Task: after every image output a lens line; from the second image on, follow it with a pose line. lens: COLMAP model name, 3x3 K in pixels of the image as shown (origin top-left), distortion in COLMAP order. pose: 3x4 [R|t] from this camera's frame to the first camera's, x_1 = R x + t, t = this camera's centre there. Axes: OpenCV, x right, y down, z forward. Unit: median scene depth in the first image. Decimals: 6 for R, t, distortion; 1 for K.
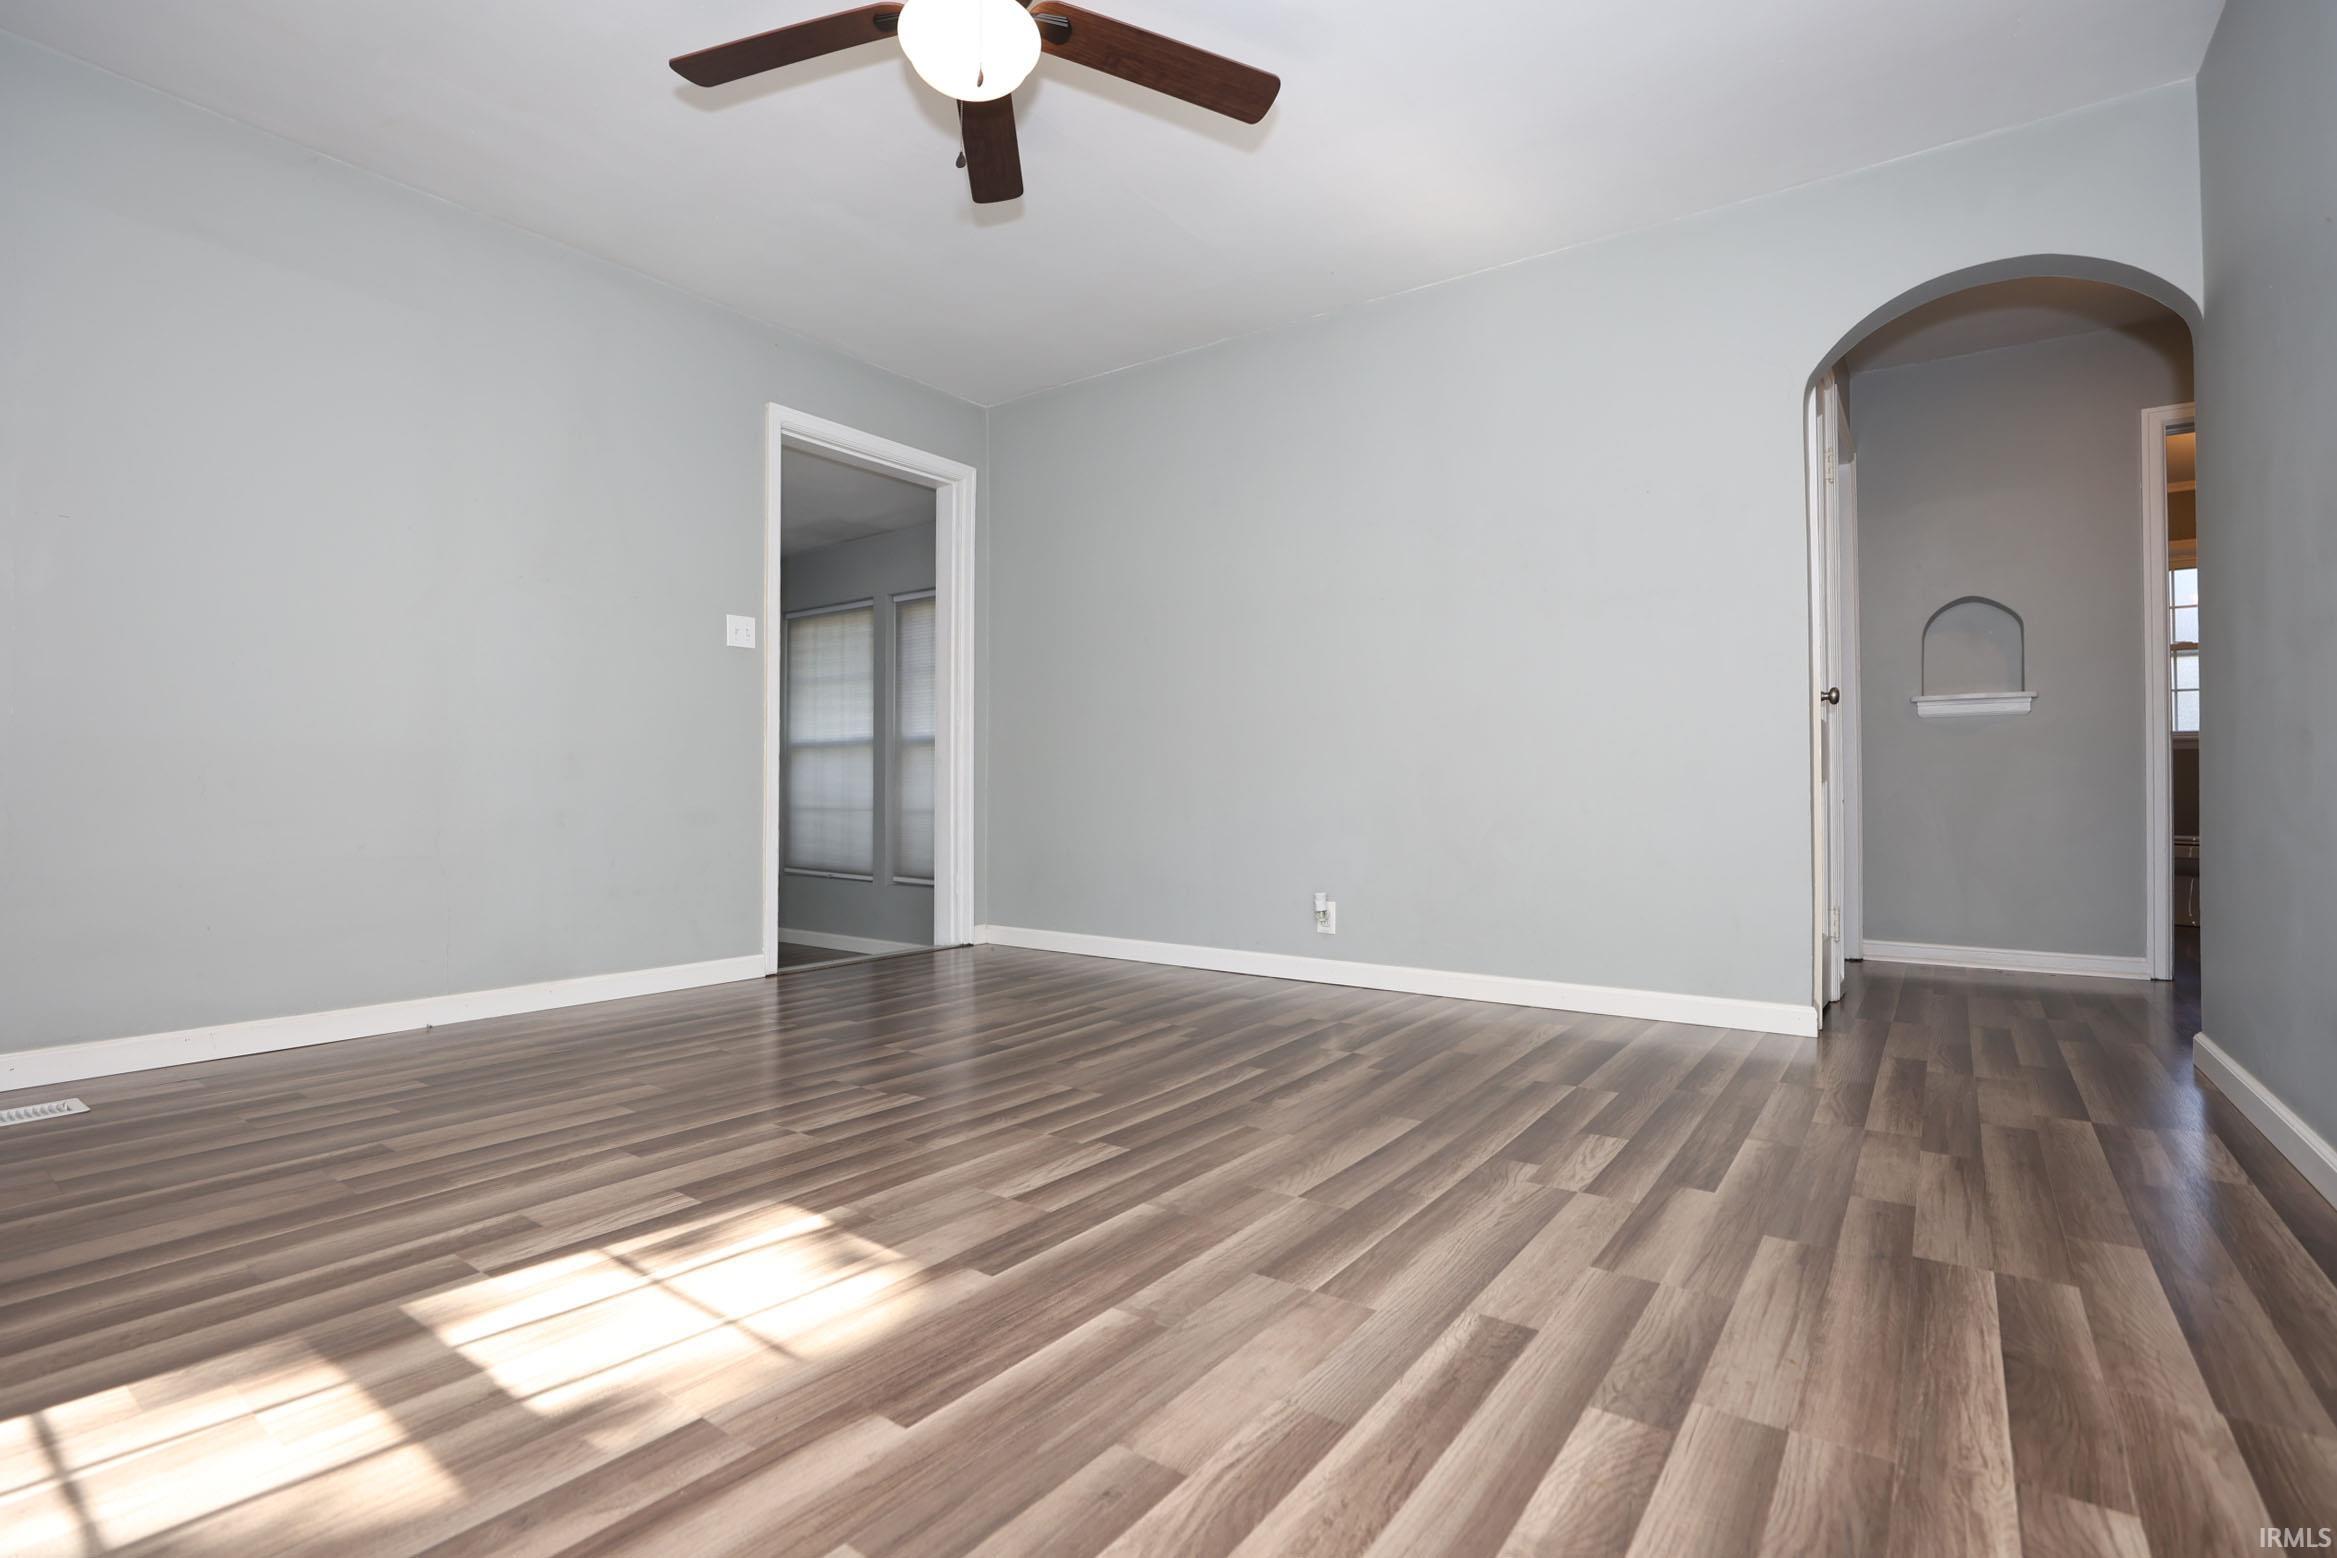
lens RADIAL K [[1086.0, 0, 1176.8], [0, 1086.0, 789.0], [0, 0, 1]] dist [-0.001149, 0.002043]
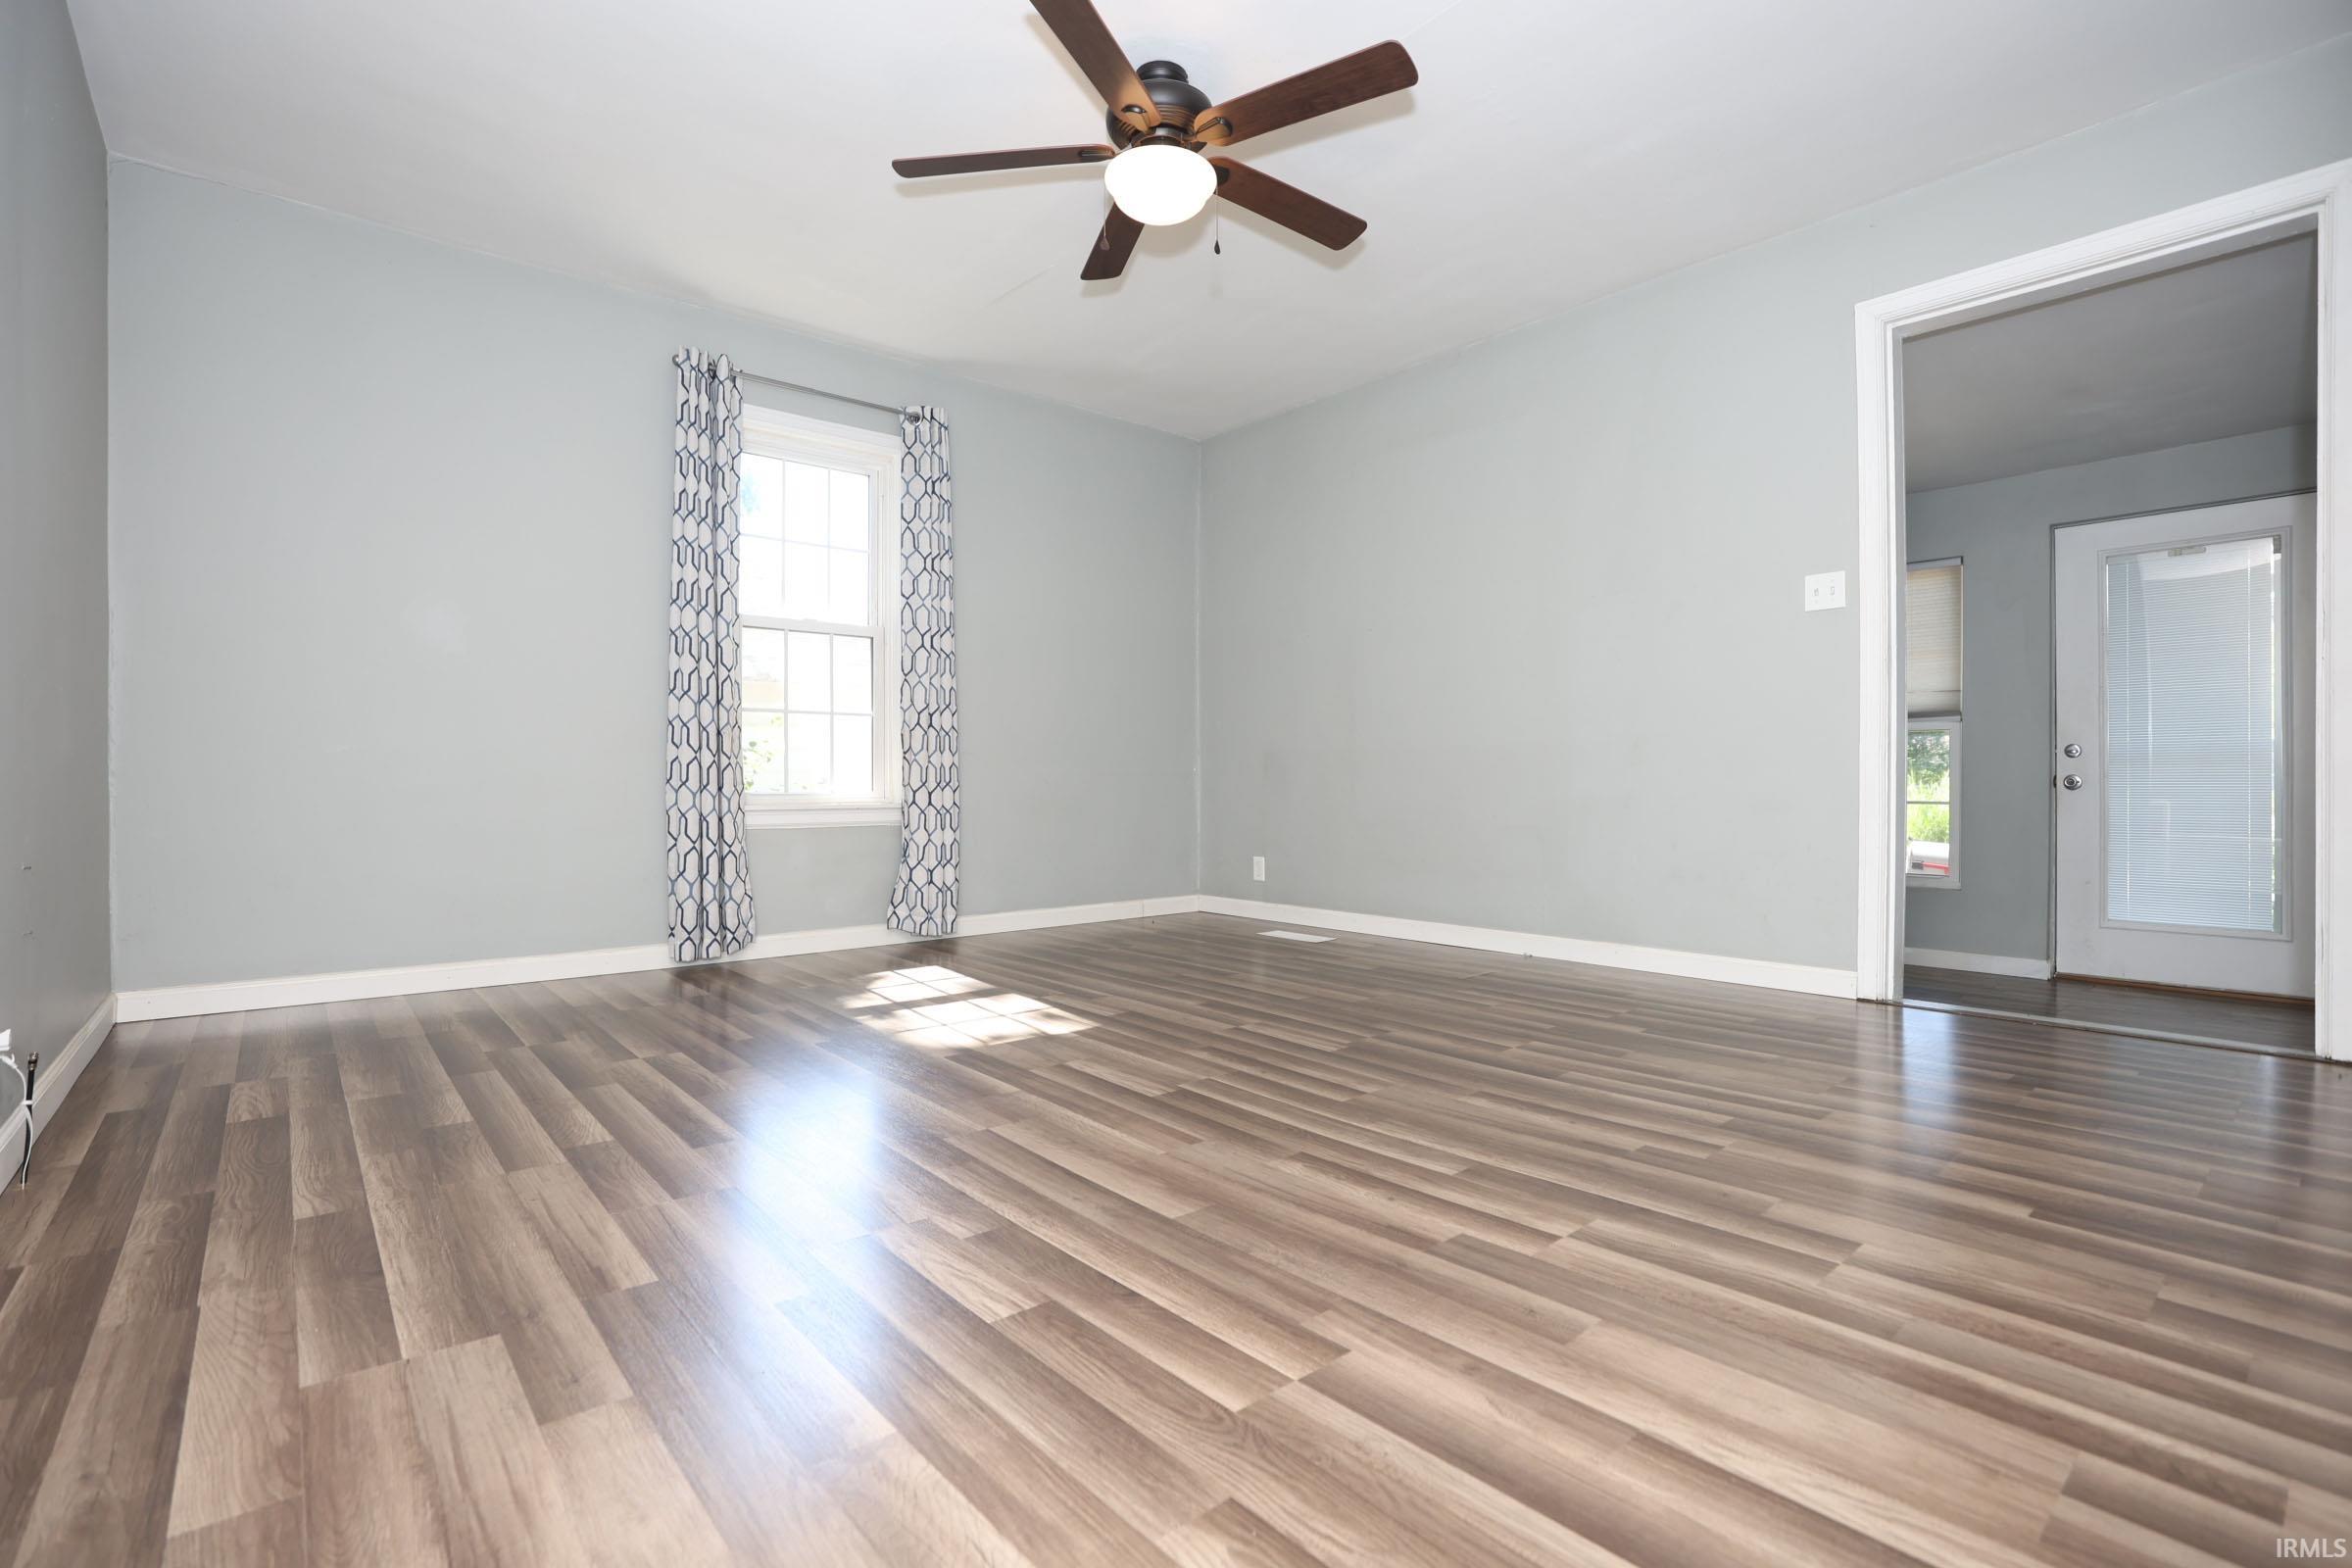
lens RADIAL K [[1092.9, 0, 1187.6], [0, 1092.9, 781.2], [0, 0, 1]] dist [-0.001149, 0.002043]
pose [[-0.253041, -0.007330, -0.967428, 1.136801], [0.009799, 0.999901, -0.010139, 0.020201], [0.967406, -0.012045, -0.252944, 1.447054]]
